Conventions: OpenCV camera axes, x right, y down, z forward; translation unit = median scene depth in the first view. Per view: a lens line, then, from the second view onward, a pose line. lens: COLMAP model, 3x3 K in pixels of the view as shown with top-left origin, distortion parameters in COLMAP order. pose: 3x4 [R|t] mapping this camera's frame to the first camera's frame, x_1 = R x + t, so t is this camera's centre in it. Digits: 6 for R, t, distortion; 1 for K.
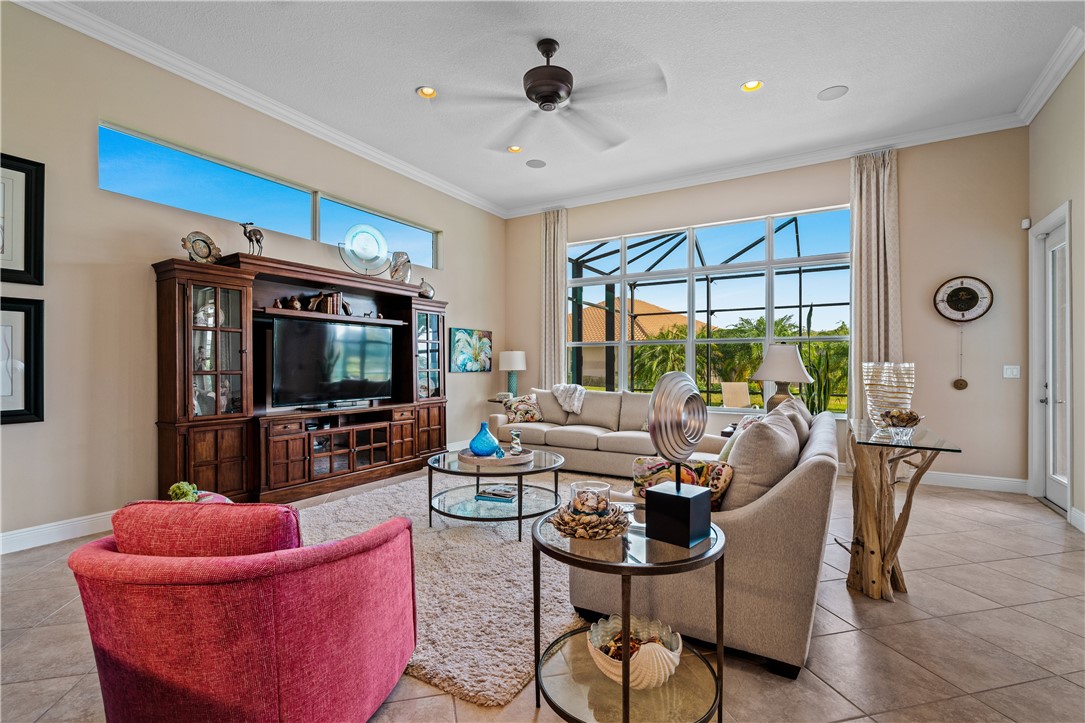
lens RADIAL K [[494.4, 0, 536.2], [0, 494.4, 362.3], [0, 0, 1]] dist [-0.007119, 0.005070]
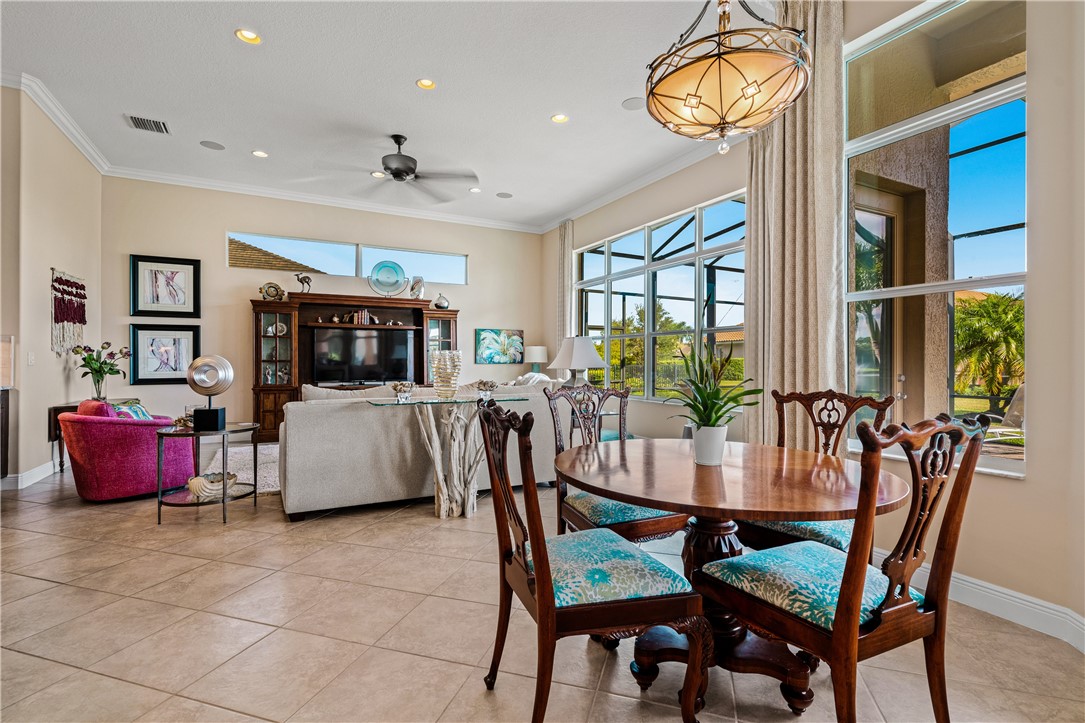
lens RADIAL K [[494.4, 0, 534.6], [0, 494.4, 367.6], [0, 0, 1]] dist [-0.007119, 0.005070]
pose [[0.855705, 0.005562, -0.517435, 0.892253], [0.002820, 0.999877, 0.015412, 0.016428], [0.517457, -0.014647, 0.855584, -0.036290]]
